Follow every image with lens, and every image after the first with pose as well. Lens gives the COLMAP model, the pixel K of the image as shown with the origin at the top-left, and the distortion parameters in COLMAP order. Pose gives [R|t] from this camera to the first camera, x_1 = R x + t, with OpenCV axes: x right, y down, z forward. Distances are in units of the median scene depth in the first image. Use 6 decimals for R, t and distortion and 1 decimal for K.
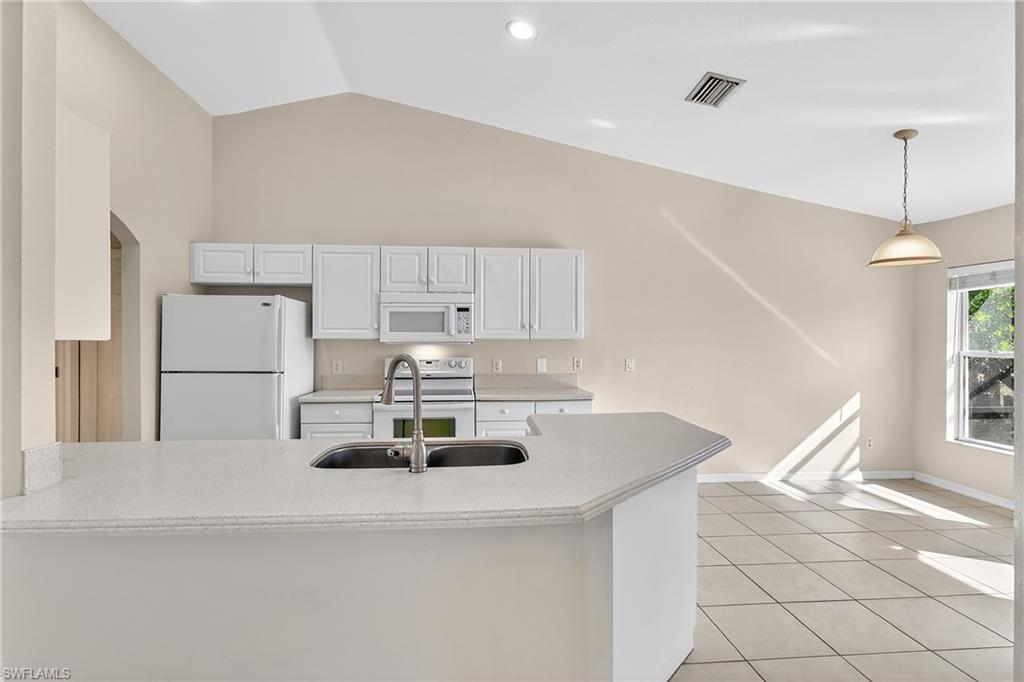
lens RADIAL K [[493.9, 0, 512.3], [0, 493.9, 342.5], [0, 0, 1]] dist [-0.005464, -0.000036]
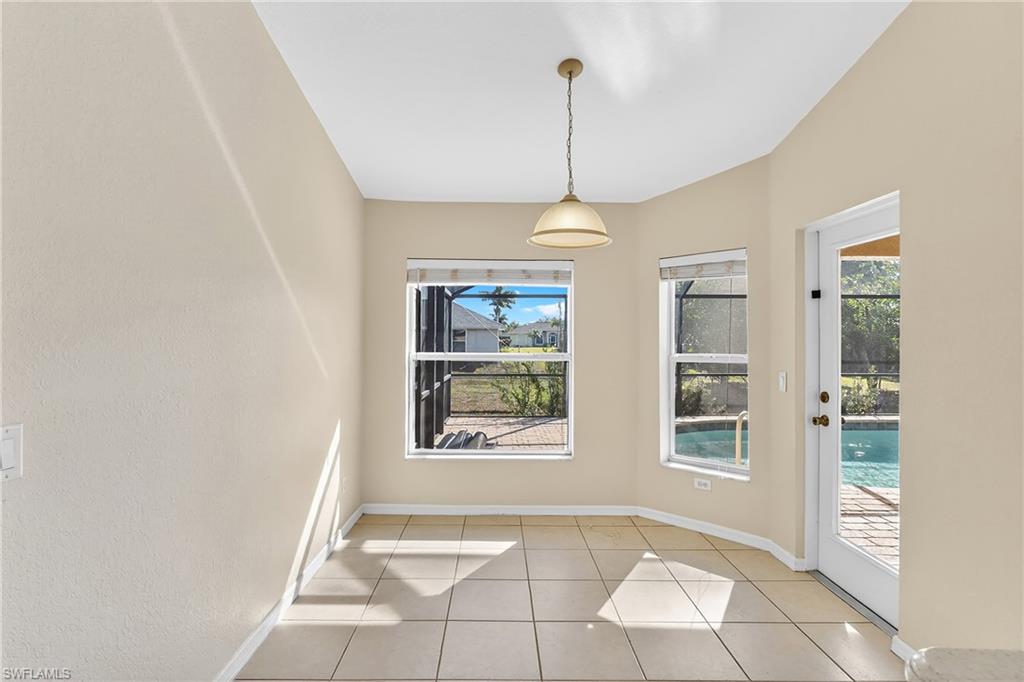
lens RADIAL K [[493.9, 0, 511.6], [0, 493.9, 342.2], [0, 0, 1]] dist [-0.005464, -0.000036]
pose [[0.056789, 0.002842, 0.998382, 0.032120], [-0.003124, 0.999992, -0.002669, 0.000057], [-0.998381, -0.002967, 0.056797, 0.838469]]
